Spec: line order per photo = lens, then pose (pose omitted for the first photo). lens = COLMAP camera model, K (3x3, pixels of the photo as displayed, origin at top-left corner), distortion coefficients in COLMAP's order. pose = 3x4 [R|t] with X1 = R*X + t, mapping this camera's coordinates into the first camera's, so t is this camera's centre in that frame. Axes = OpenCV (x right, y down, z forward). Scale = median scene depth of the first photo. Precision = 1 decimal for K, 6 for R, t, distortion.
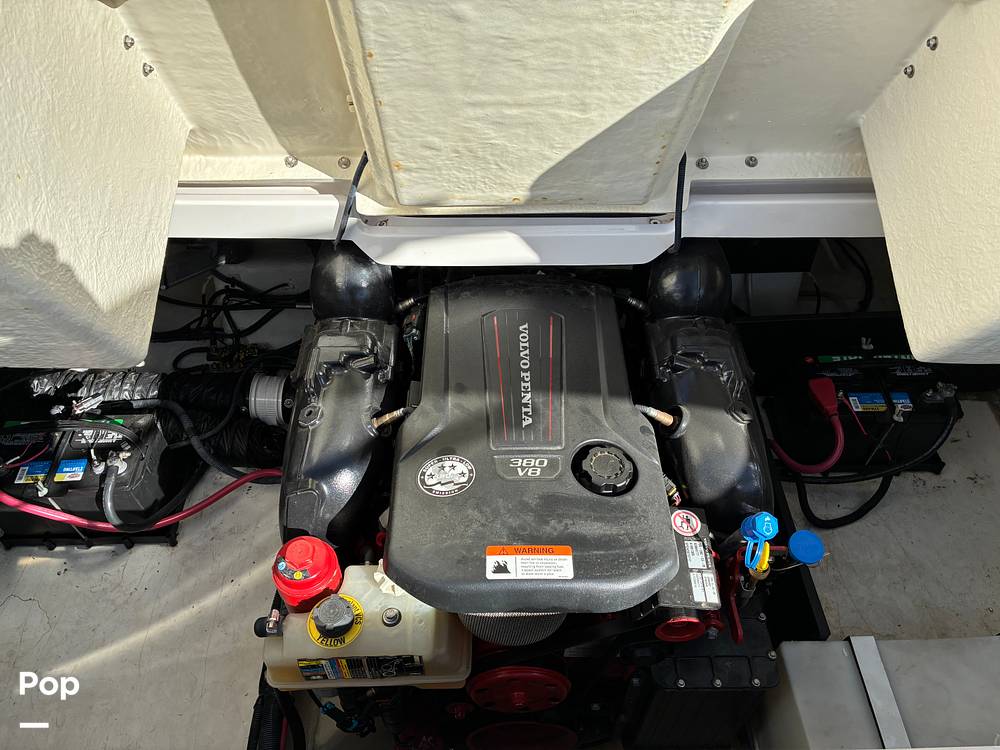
lens RADIAL K [[761.2, 0, 500.0], [0, 761.2, 375.0], [0, 0, 1]] dist [0.072034, -0.082087]
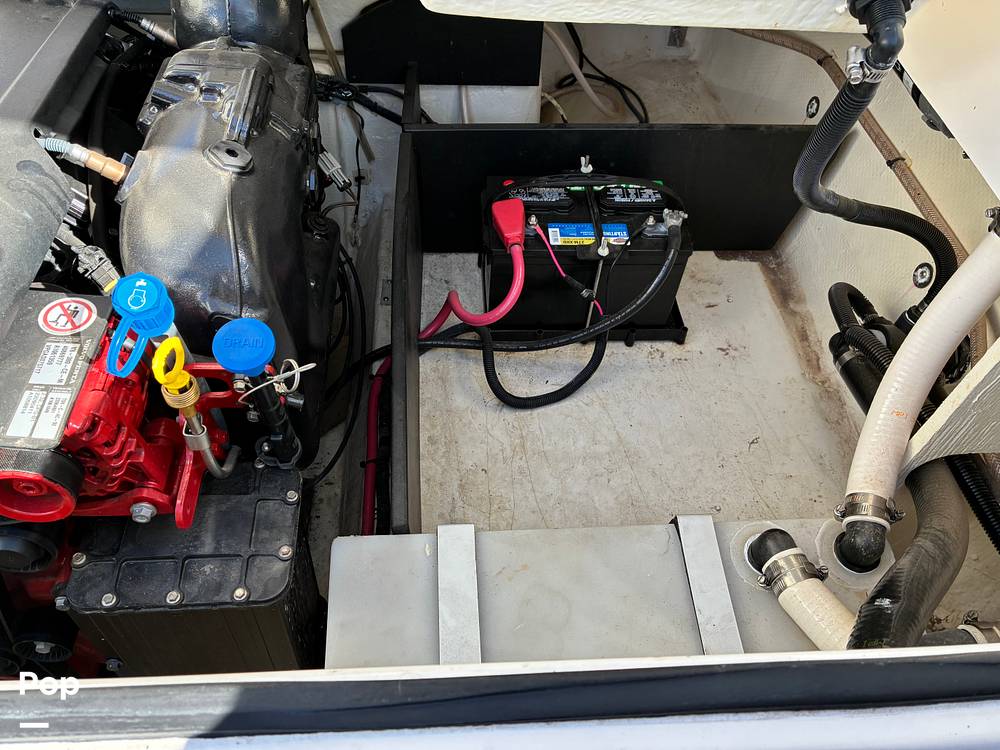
lens RADIAL K [[761.2, 0, 500.0], [0, 761.2, 375.0], [0, 0, 1]] dist [0.072034, -0.082087]
pose [[0.996537, 0.005681, 0.082961, 0.350013], [-0.008579, 0.999364, 0.034617, 0.145428], [-0.082712, -0.035209, 0.995951, 0.273349]]
